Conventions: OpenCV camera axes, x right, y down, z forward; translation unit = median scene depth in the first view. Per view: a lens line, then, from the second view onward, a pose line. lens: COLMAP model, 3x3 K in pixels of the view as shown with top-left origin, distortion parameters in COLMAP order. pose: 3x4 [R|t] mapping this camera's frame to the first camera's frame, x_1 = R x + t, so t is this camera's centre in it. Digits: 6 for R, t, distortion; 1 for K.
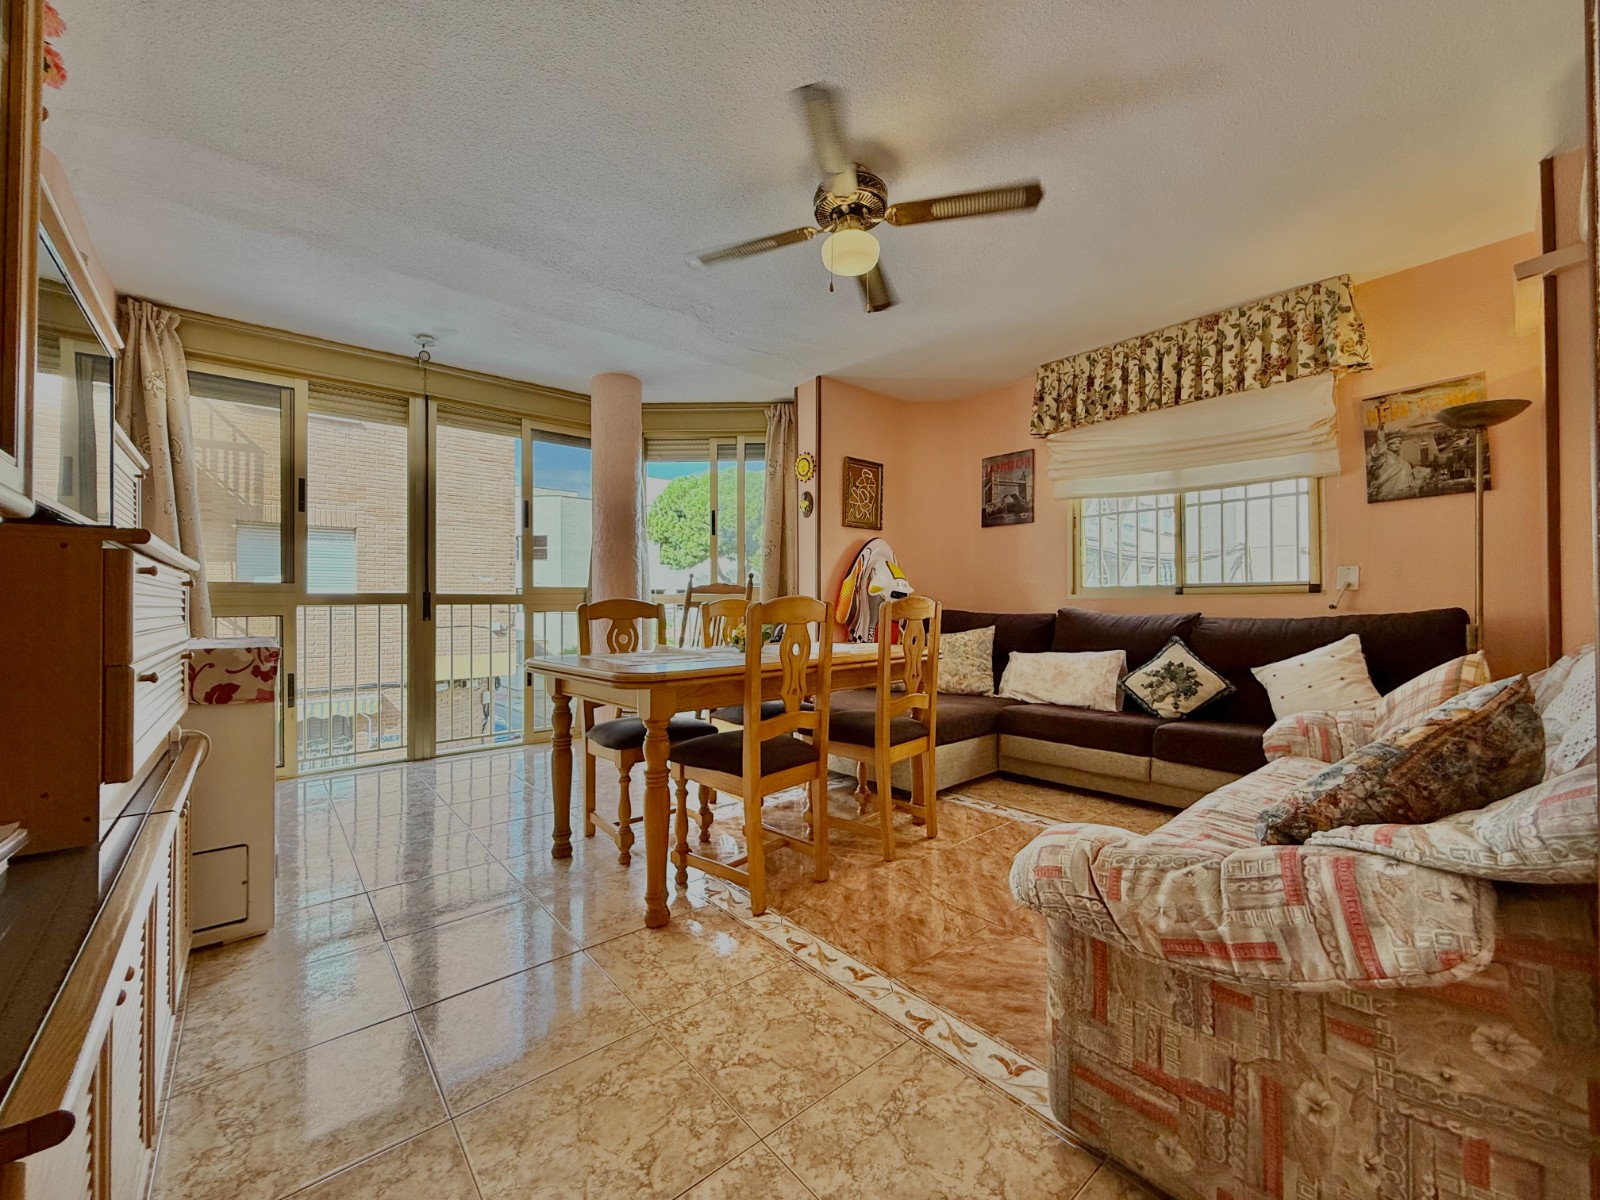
lens RADIAL K [[637.9, 0, 795.2], [0, 637.9, 599.0], [0, 0, 1]] dist [0.001342, 0.000404]
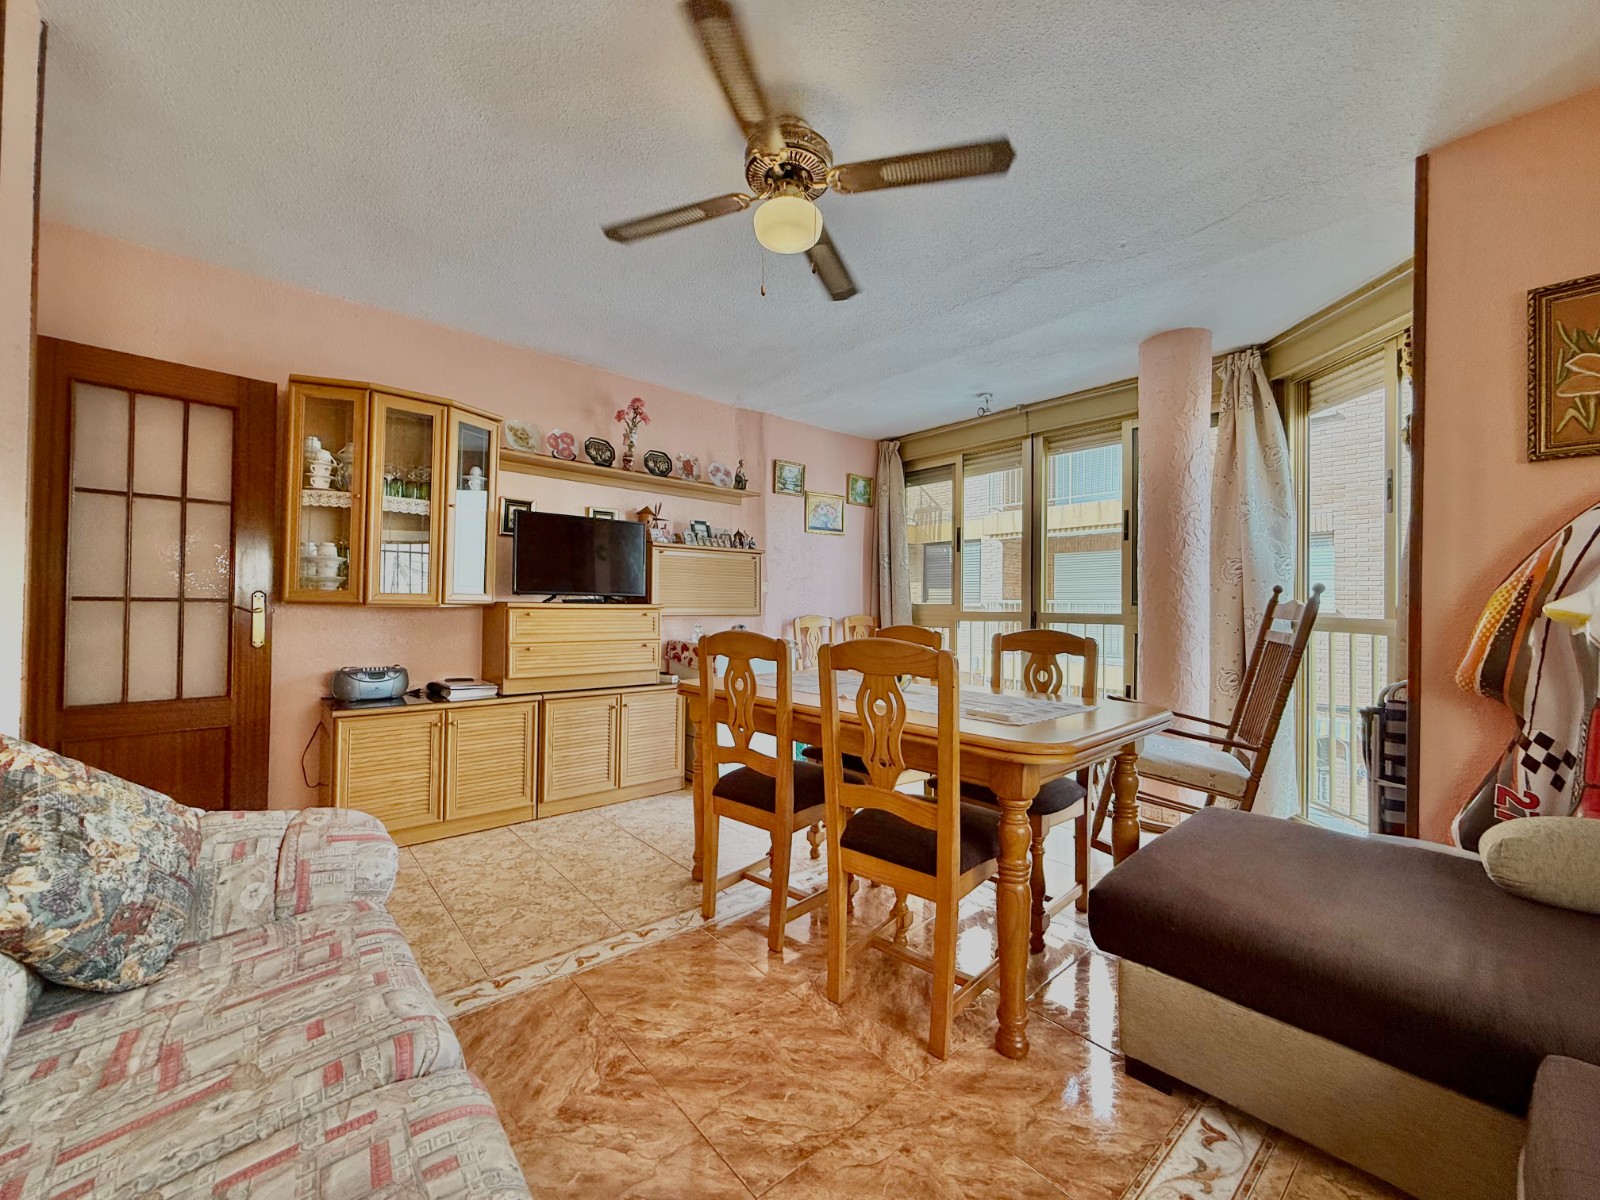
lens RADIAL K [[637.9, 0, 795.2], [0, 637.9, 599.0], [0, 0, 1]] dist [0.001342, 0.000404]
pose [[0.010745, -0.004191, -0.999933, 0.562538], [-0.001926, 0.999989, -0.004212, -0.027697], [0.999940, 0.001972, 0.010737, 0.607817]]
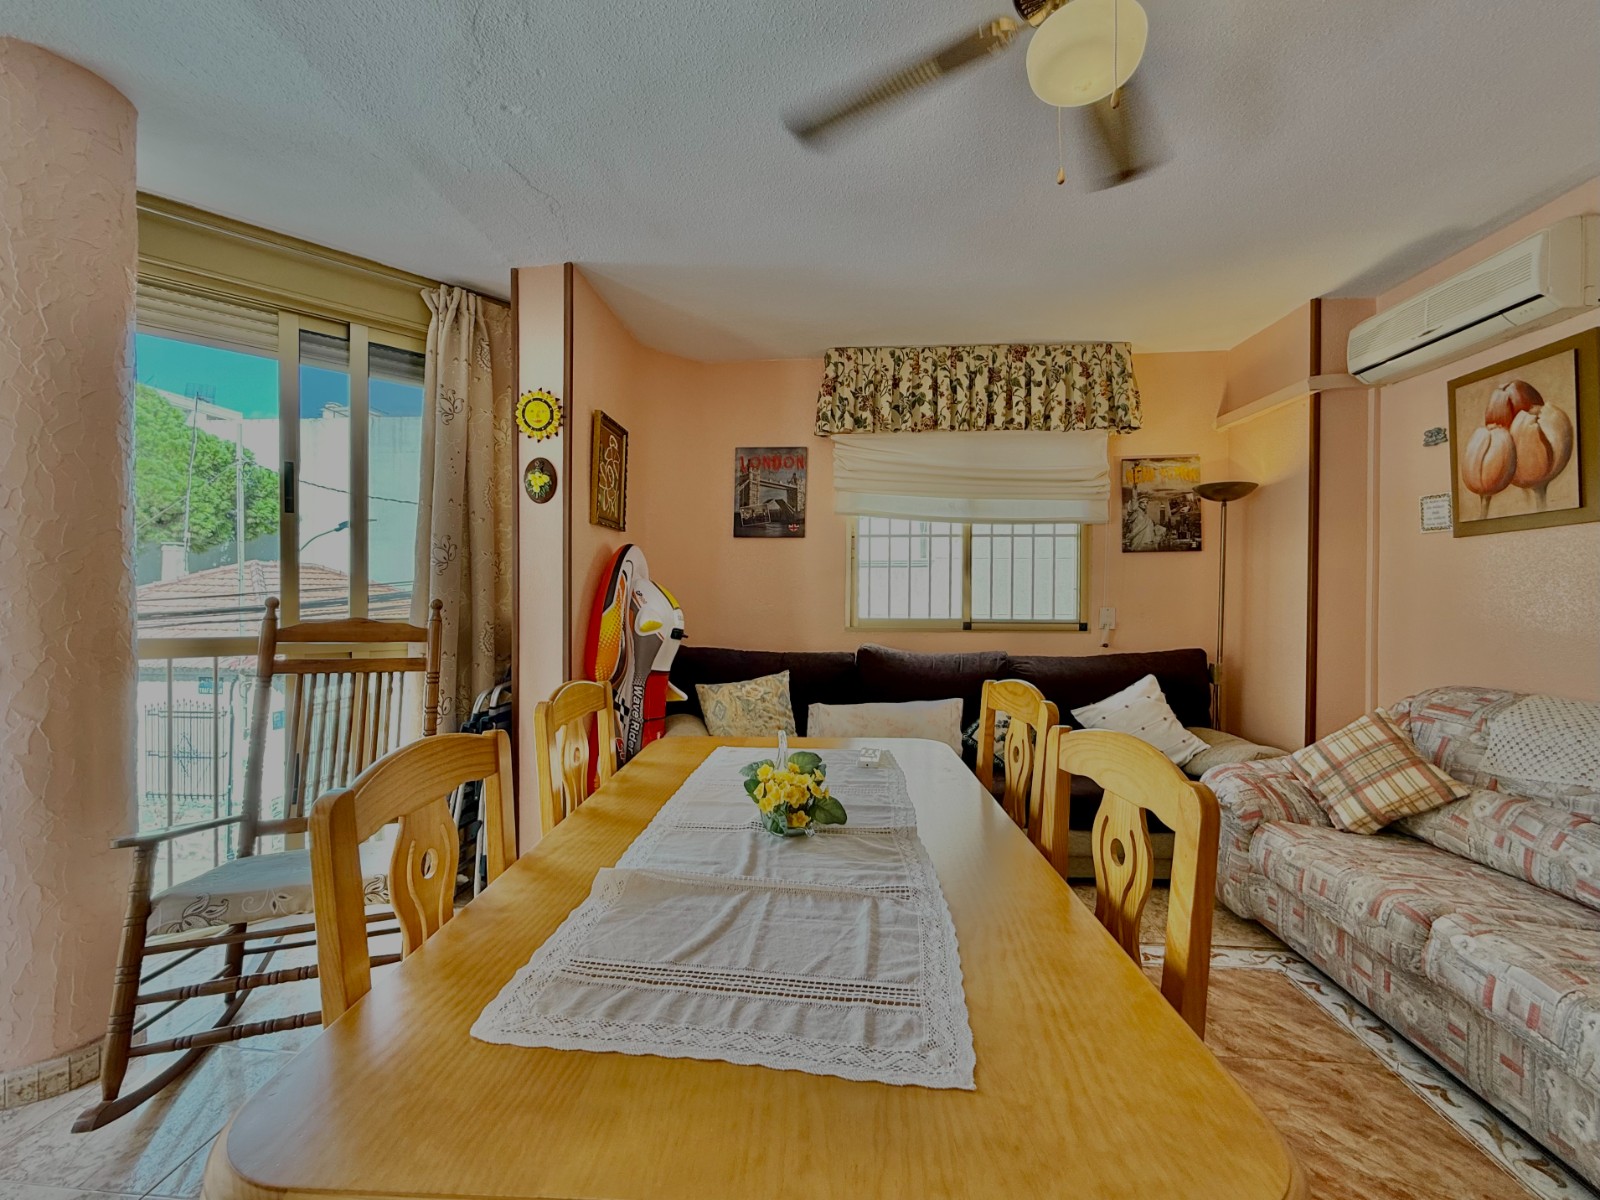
lens RADIAL K [[671.6, 0, 792.4], [0, 671.6, 600.4], [0, 0, 1]] dist [-0.001020, -0.000068]
pose [[0.707050, 0.001363, 0.707162, -0.280503], [-0.014734, 0.999809, 0.012805, -0.057964], [-0.707010, -0.019474, 0.706936, 0.461644]]
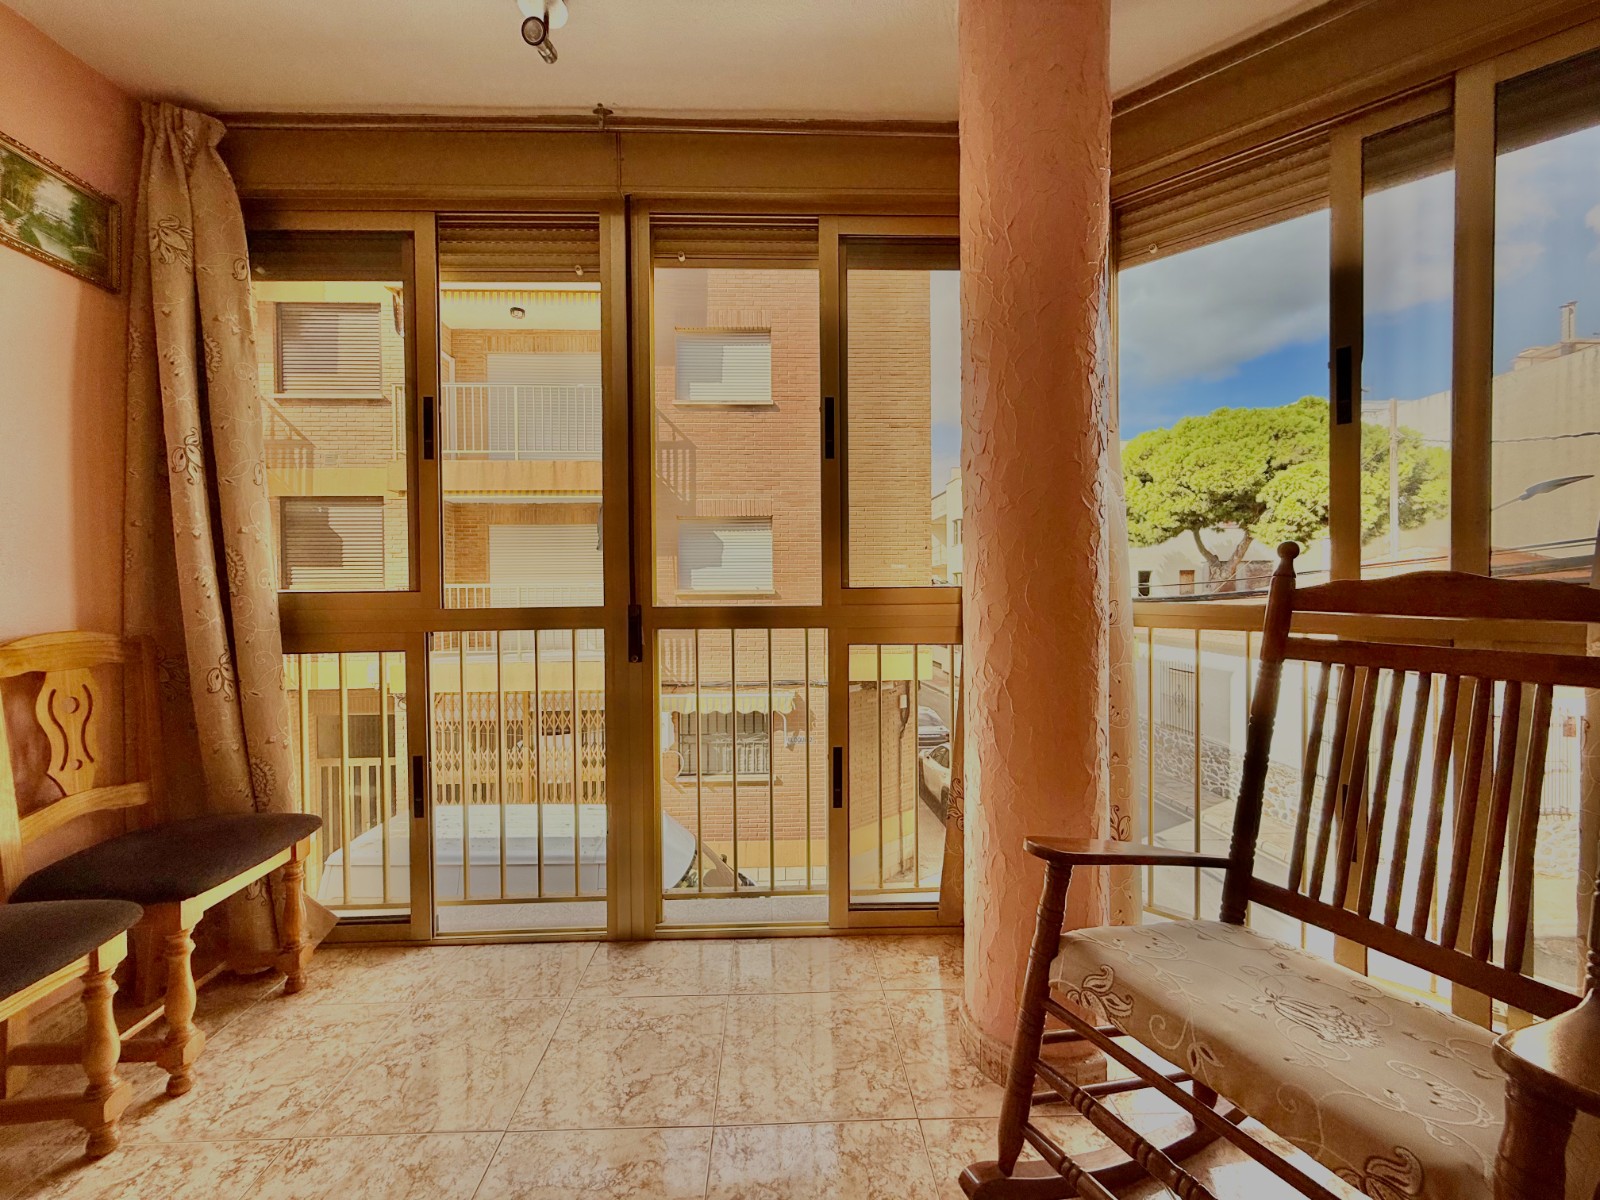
lens RADIAL K [[637.9, 0, 795.2], [0, 637.9, 599.0], [0, 0, 1]] dist [0.001342, 0.000404]
pose [[0.781906, 0.006313, -0.623364, -0.179686], [0.010305, 0.999681, 0.023051, -0.025019], [0.623311, -0.024447, 0.781592, 0.731360]]
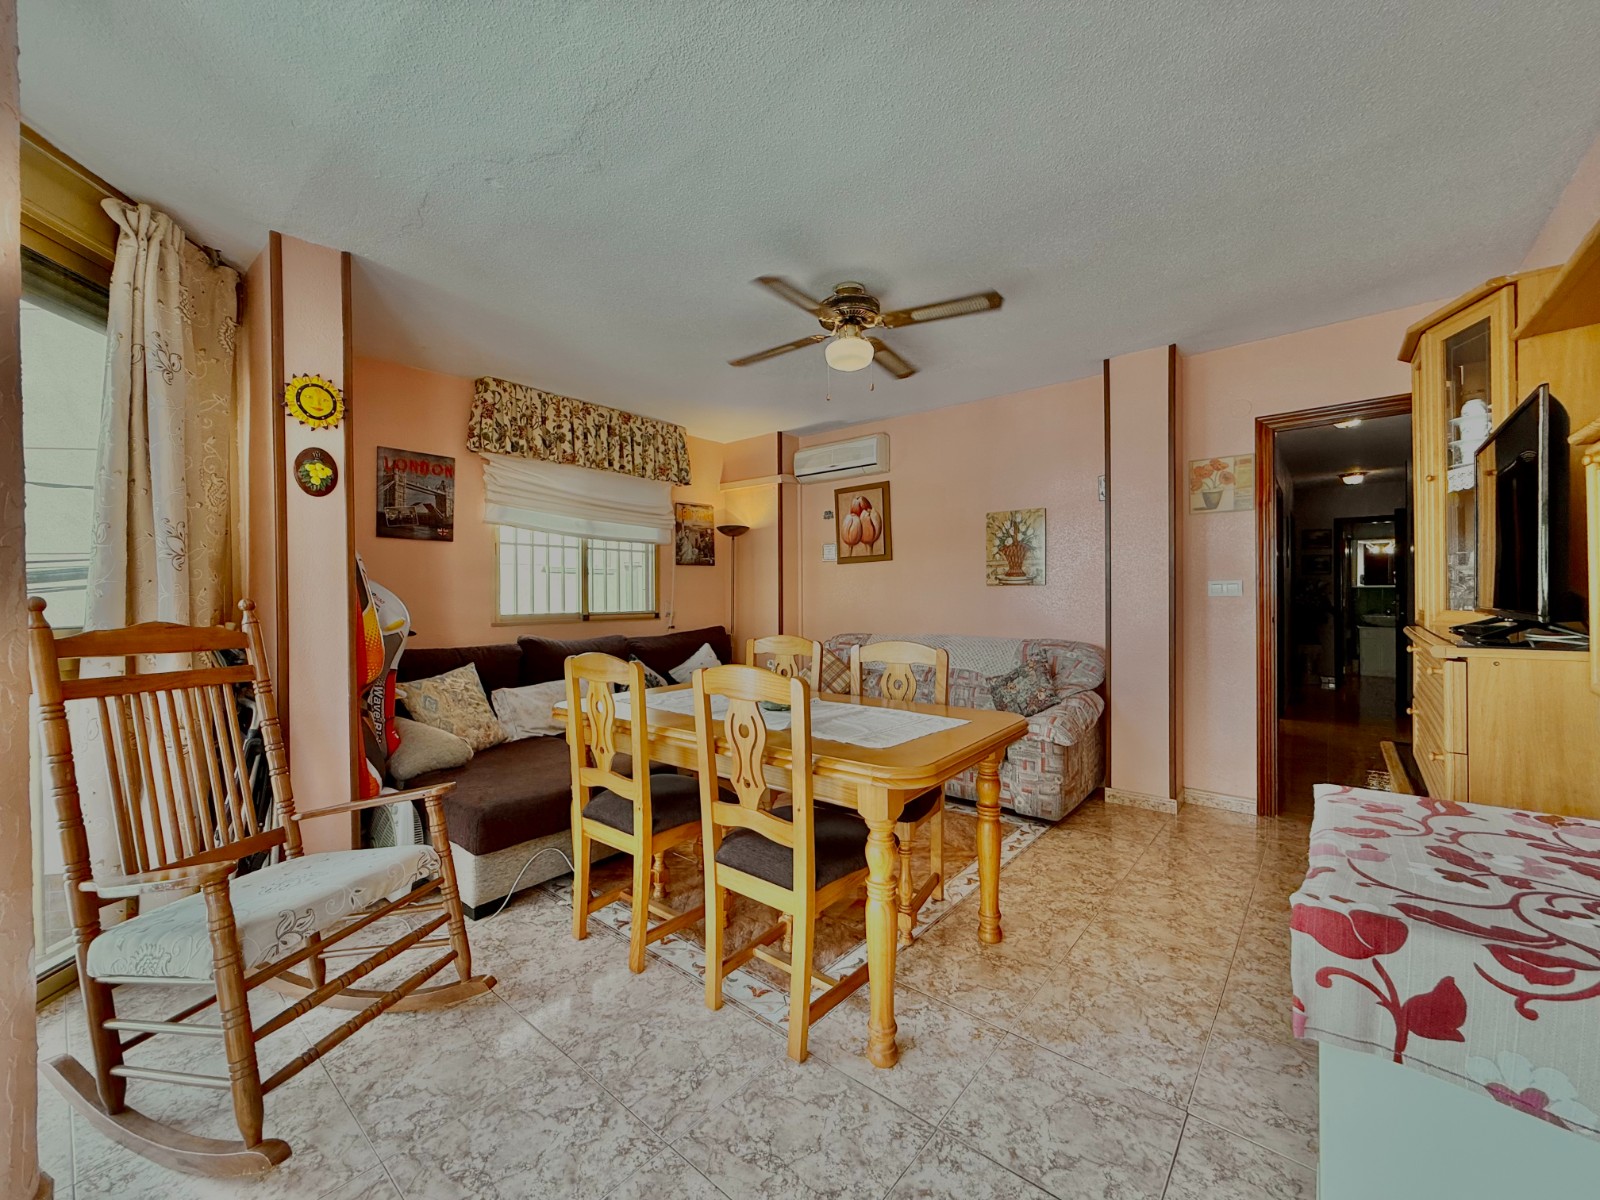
lens RADIAL K [[637.0, 0, 791.2], [0, 637.0, 599.1], [0, 0, 1]] dist [-0.001264, 0.000056]
pose [[-0.156170, 0.001663, 0.987729, -0.648468], [-0.001497, 0.999997, -0.001920, -0.045655], [-0.987729, -0.001778, -0.156167, 0.774711]]
